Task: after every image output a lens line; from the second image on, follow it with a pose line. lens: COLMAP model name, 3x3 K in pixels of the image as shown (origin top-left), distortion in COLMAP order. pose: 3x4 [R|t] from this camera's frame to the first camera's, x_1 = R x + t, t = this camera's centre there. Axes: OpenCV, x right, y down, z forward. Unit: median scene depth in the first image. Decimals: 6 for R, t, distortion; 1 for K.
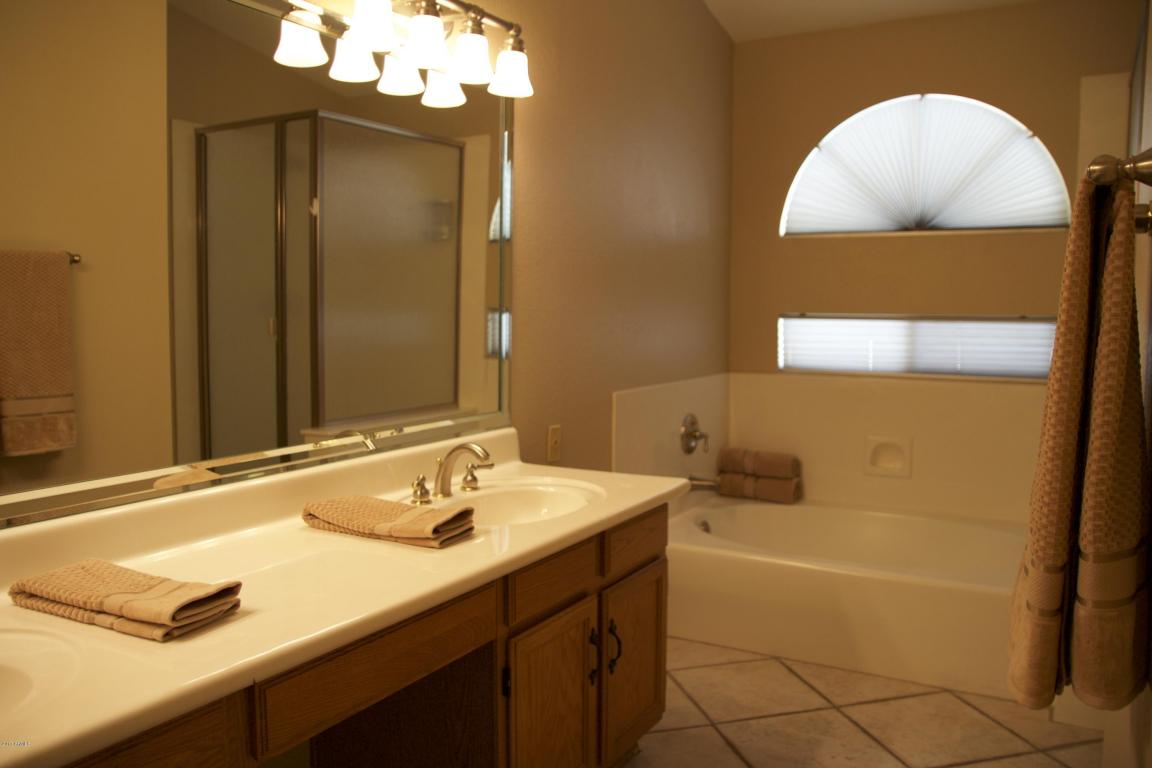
lens RADIAL K [[905.2, 0, 576.0], [0, 905.2, 384.0], [0, 0, 1]] dist [-0.141682, 0.133508]
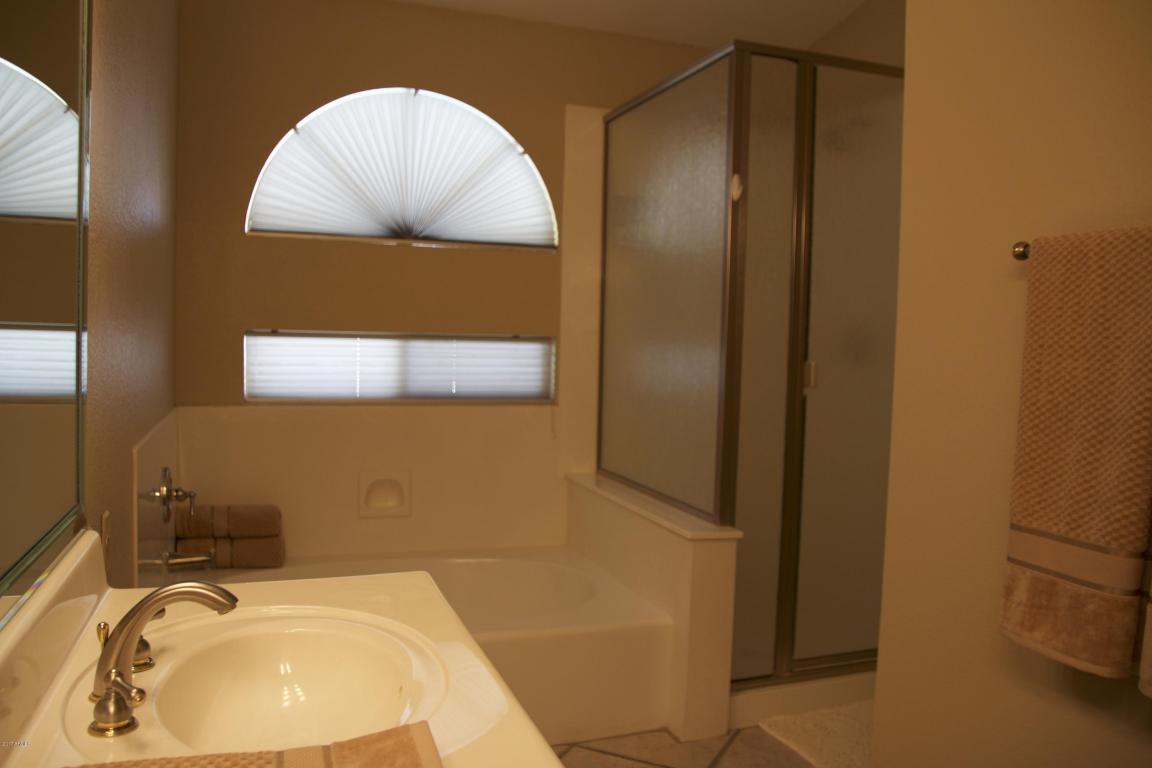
lens RADIAL K [[905.2, 0, 576.0], [0, 905.2, 384.0], [0, 0, 1]] dist [-0.141682, 0.133508]
pose [[0.642029, -0.029244, 0.766123, -0.203885], [0.039916, 0.999192, 0.004691, -0.024043], [-0.765641, 0.027569, 0.642677, 0.287958]]
